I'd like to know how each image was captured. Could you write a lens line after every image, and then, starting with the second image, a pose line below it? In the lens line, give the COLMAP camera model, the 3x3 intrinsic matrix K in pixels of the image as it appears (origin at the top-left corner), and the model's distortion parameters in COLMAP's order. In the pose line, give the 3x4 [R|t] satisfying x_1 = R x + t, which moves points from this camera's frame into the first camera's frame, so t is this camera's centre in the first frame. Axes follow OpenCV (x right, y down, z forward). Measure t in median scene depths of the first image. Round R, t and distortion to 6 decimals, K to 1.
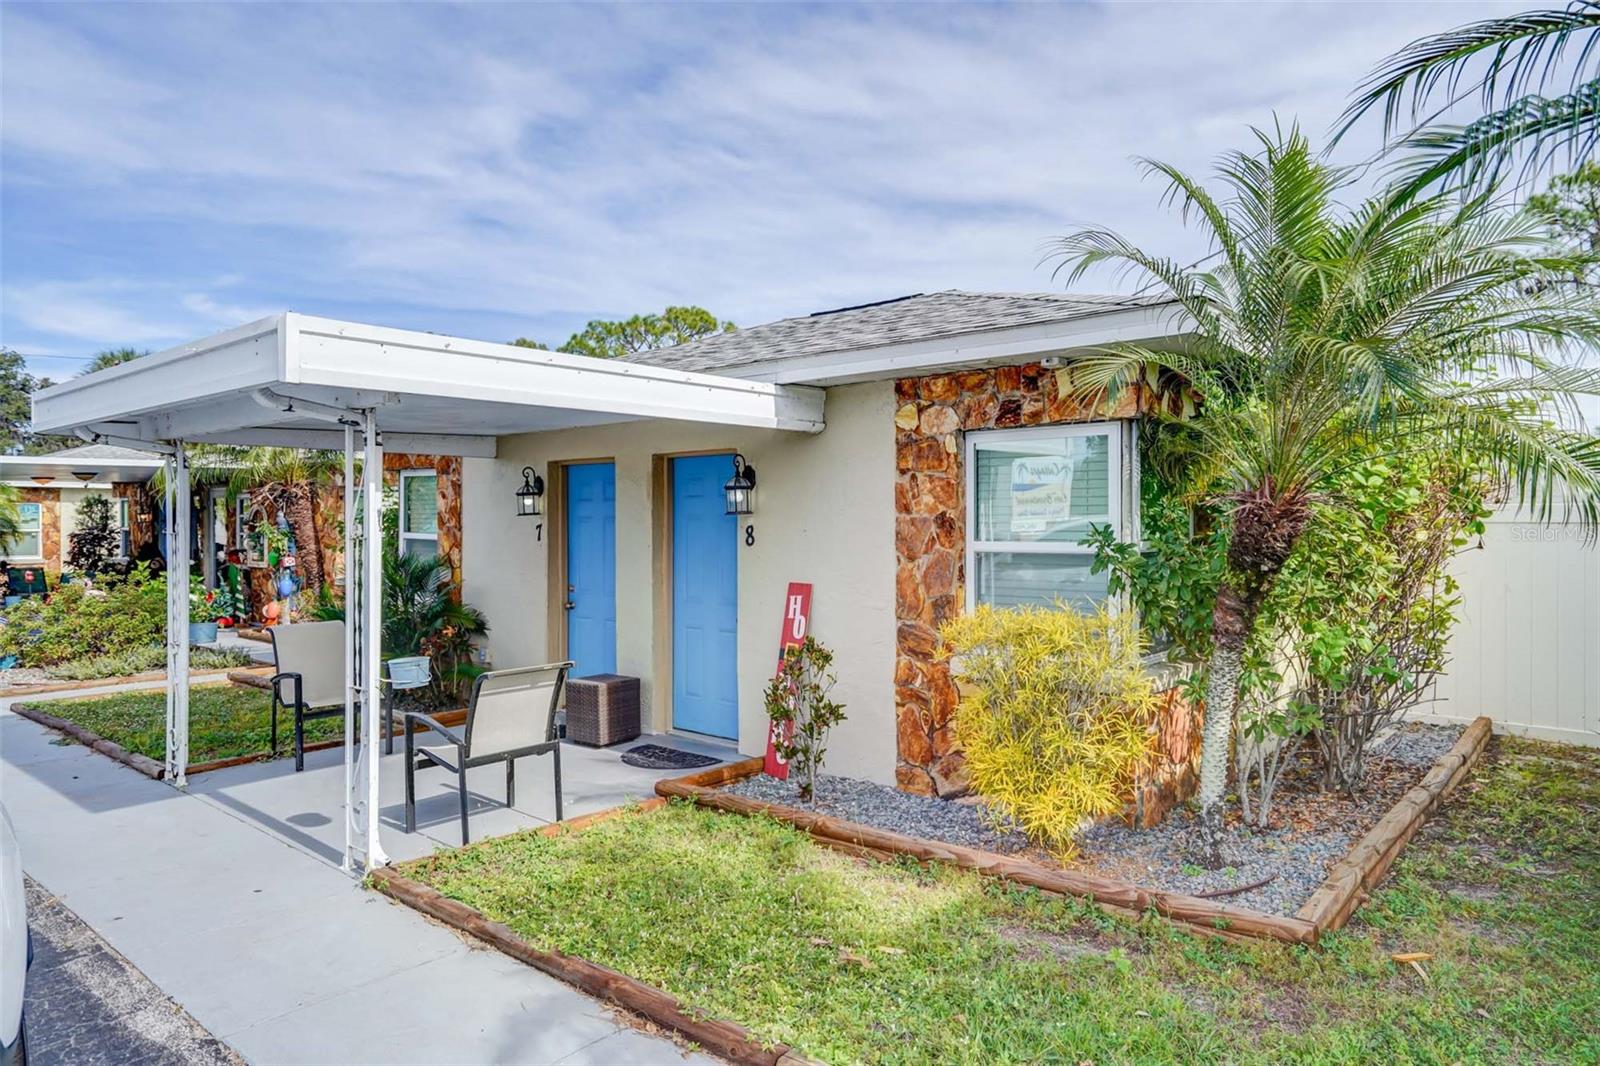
lens RADIAL K [[970.6, 0, 800.0], [0, 970.6, 533.0], [0, 0, 1]] dist [0.025510, -0.000778]
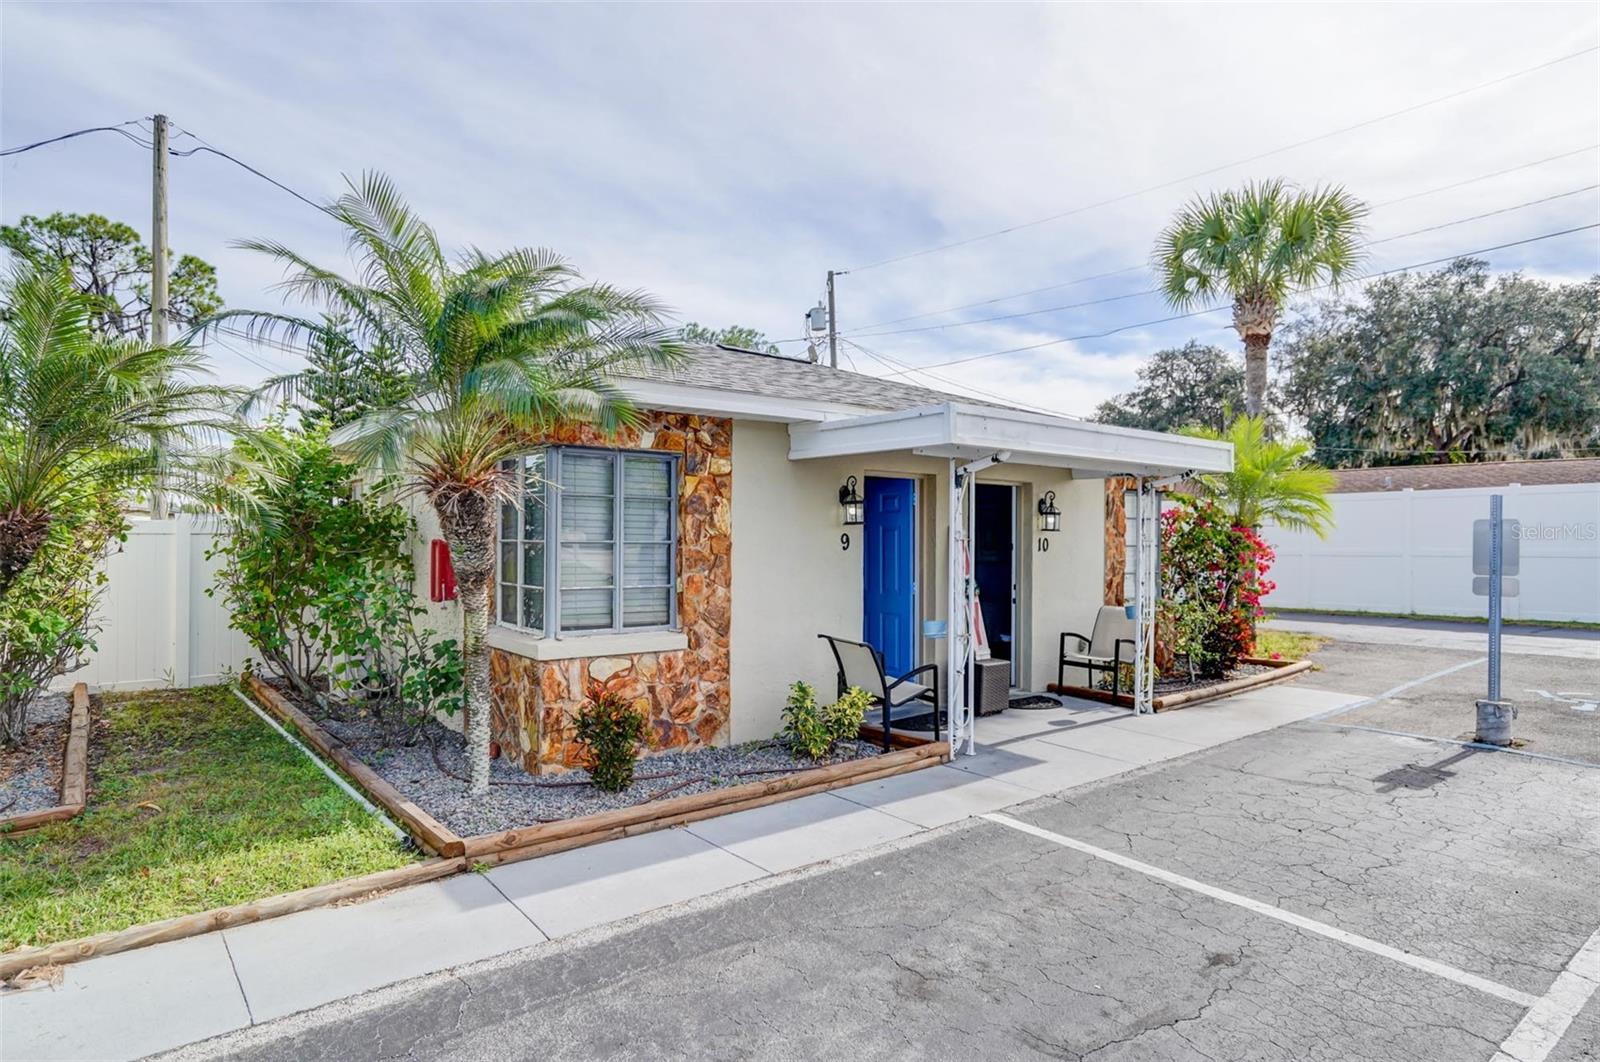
lens RADIAL K [[889.9, 0, 800.0], [0, 889.9, 531.0], [0, 0, 1]] dist [0.001666, 0.000658]
pose [[0.186245, 0.004484, 0.982493, -1.834700], [0.005620, 0.999968, -0.005629, -0.009490], [-0.982487, 0.006570, 0.186214, -1.004210]]
